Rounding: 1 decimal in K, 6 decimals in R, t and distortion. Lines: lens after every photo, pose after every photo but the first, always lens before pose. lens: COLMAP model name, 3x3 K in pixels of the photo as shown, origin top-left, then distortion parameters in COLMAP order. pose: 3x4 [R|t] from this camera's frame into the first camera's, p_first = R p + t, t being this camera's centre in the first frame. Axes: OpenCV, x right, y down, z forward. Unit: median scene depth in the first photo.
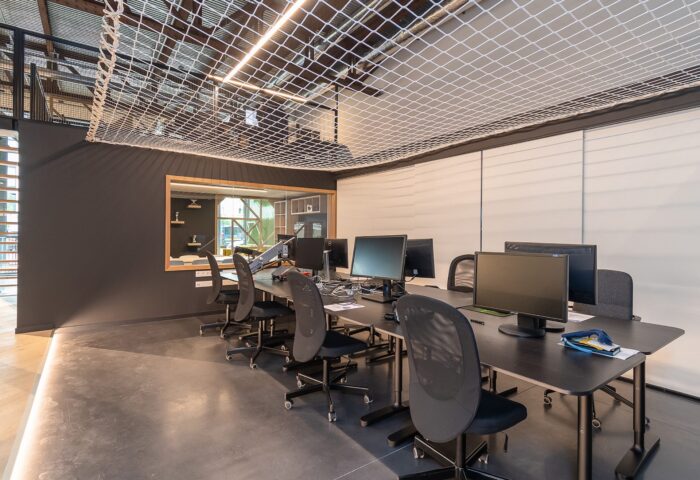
lens RADIAL K [[334.0, 0, 352.6], [0, 334.0, 238.2], [0, 0, 1]] dist [-0.006449, -0.000521]
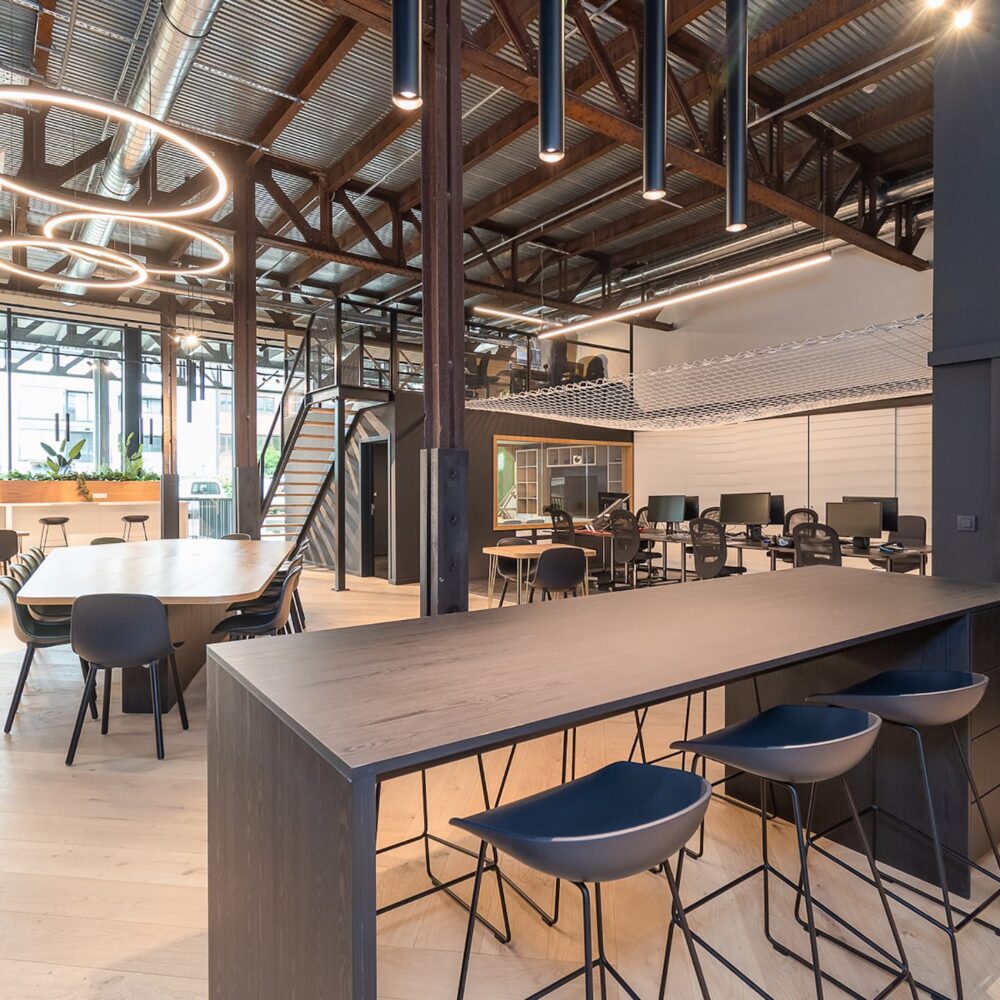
lens RADIAL K [[674.9, 0, 501.5], [0, 674.9, 497.9], [0, 0, 1]] dist [-0.007636, -0.000149]
pose [[0.998814, -0.015098, 0.046297, -0.637134], [0.014982, 0.999884, 0.002862, -0.007231], [-0.046335, -0.002165, 0.998924, -1.029488]]
